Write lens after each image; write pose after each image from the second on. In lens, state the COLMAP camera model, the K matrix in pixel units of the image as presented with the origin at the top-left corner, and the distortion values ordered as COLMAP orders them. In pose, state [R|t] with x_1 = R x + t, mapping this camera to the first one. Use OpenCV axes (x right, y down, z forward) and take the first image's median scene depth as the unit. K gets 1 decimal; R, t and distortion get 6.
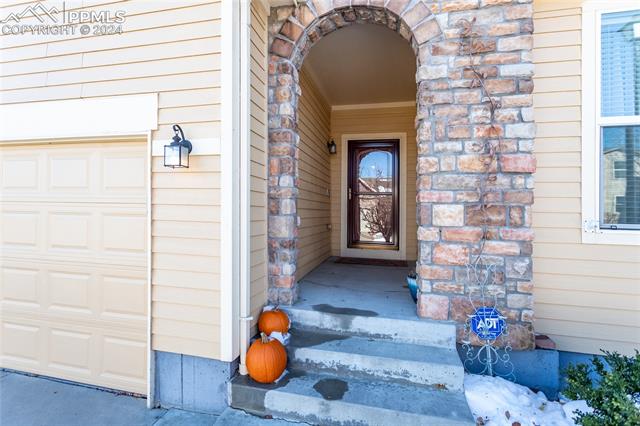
lens RADIAL K [[310.7, 0, 336.0], [0, 310.7, 217.4], [0, 0, 1]] dist [-0.000300, 0.000091]
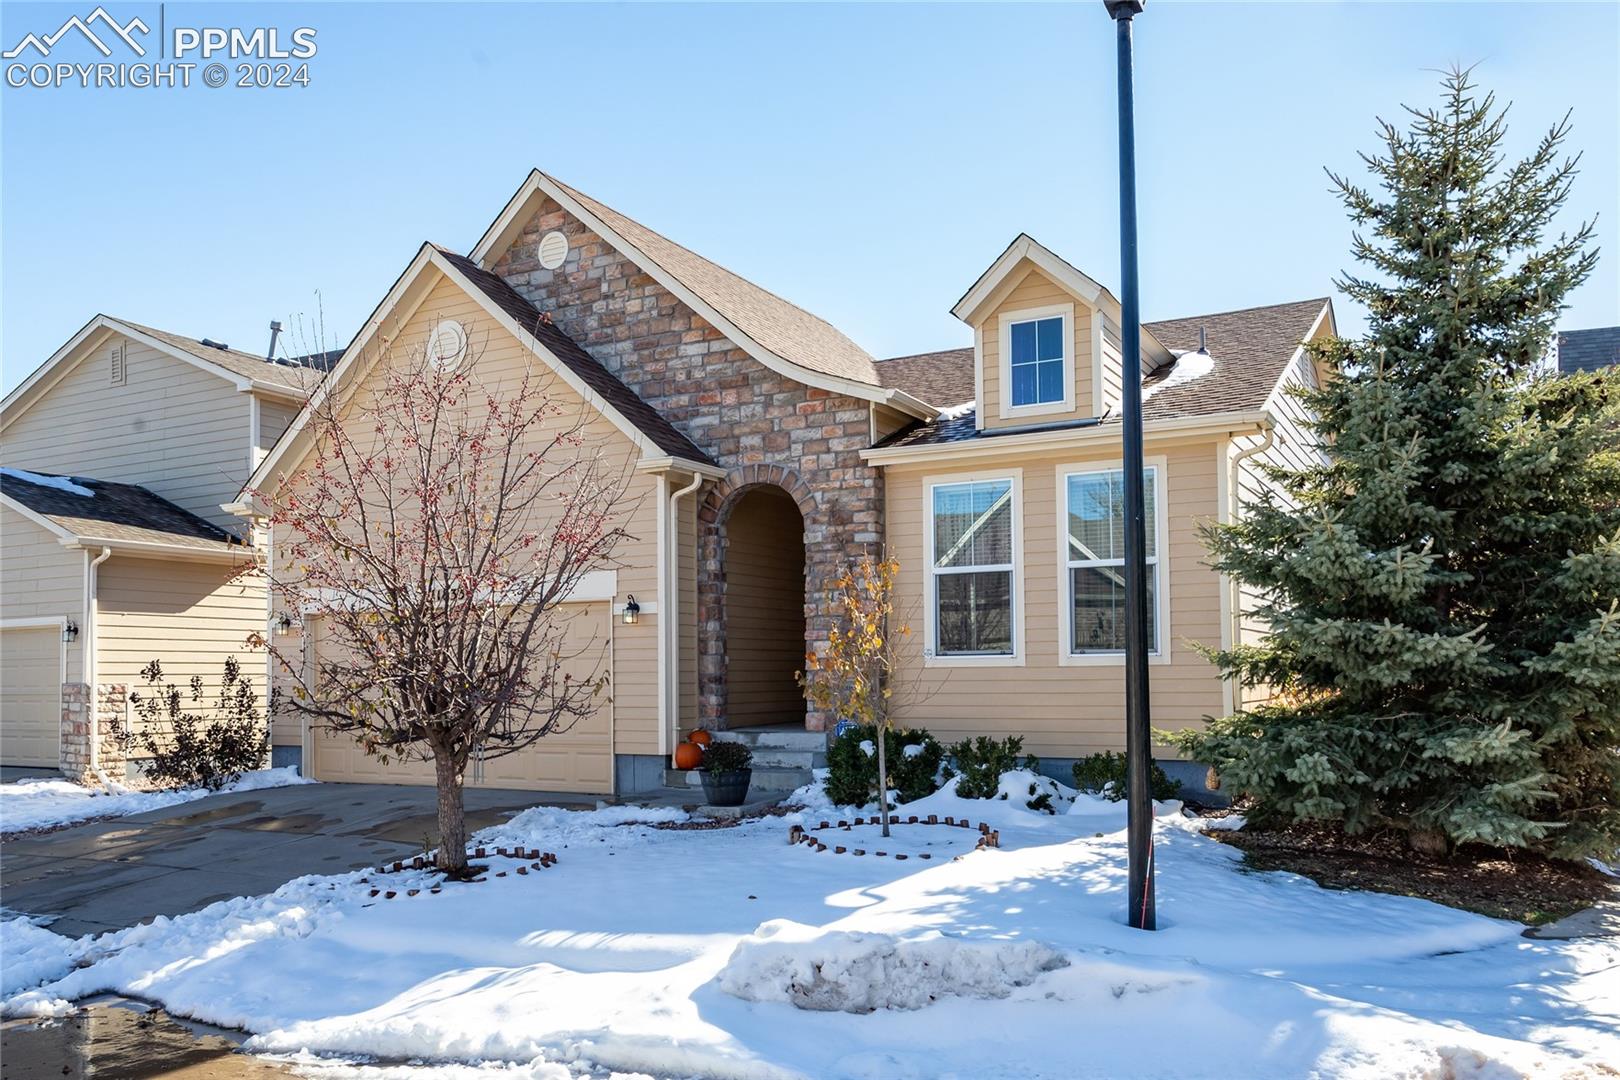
lens RADIAL K [[1275.5, 0, 810.0], [0, 1275.5, 540.0], [0, 0, 1]] dist [-0.000136, -0.001740]
pose [[0.957093, -0.059810, -0.283542, 1.958111], [0.023947, 0.991446, -0.128301, 0.234967], [0.288790, 0.116006, 0.950338, -4.362009]]
